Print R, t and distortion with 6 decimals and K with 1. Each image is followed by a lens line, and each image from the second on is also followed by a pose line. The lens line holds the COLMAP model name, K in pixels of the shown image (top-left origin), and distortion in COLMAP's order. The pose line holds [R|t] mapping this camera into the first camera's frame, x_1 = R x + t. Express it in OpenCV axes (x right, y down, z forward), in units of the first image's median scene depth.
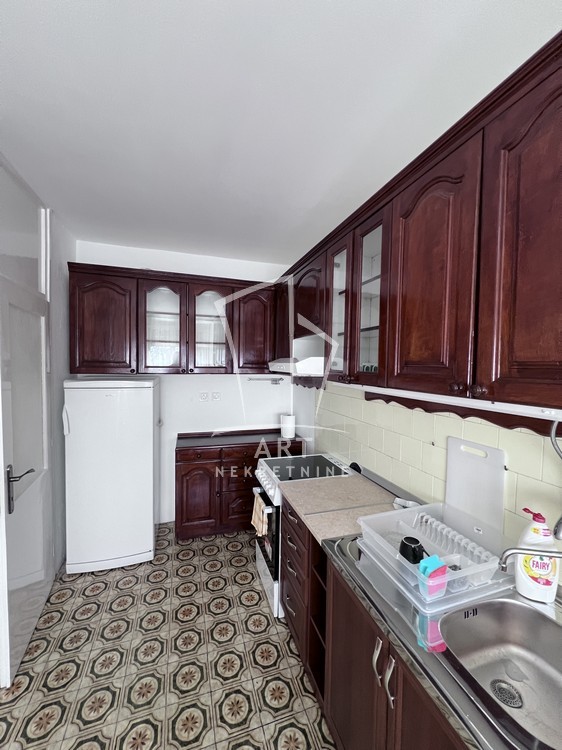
lens RADIAL K [[299.8, 0, 279.6], [0, 299.8, 374.5], [0, 0, 1]] dist [0.000552, 0.000147]
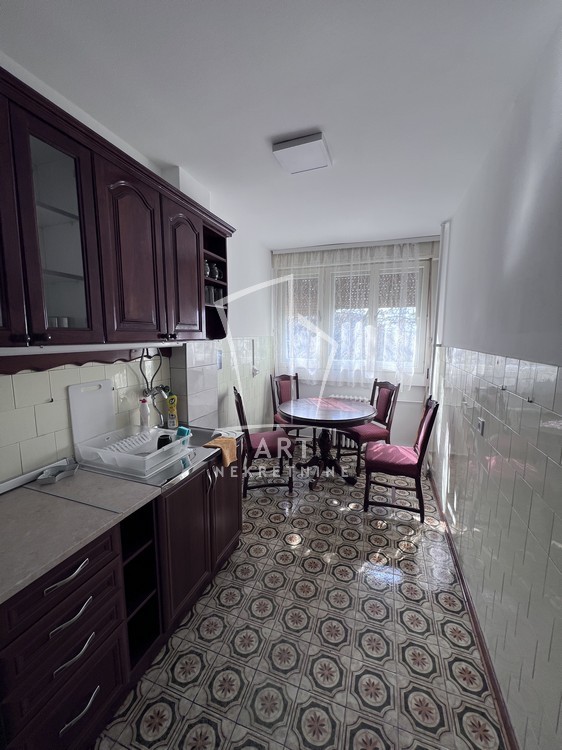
lens RADIAL K [[299.8, 0, 279.6], [0, 299.8, 374.5], [0, 0, 1]] dist [0.000552, 0.000147]
pose [[-0.793081, -0.097926, 0.601193, -0.748901], [0.002364, 0.986490, 0.163804, -0.016130], [-0.609112, 0.131331, -0.782135, 1.441470]]
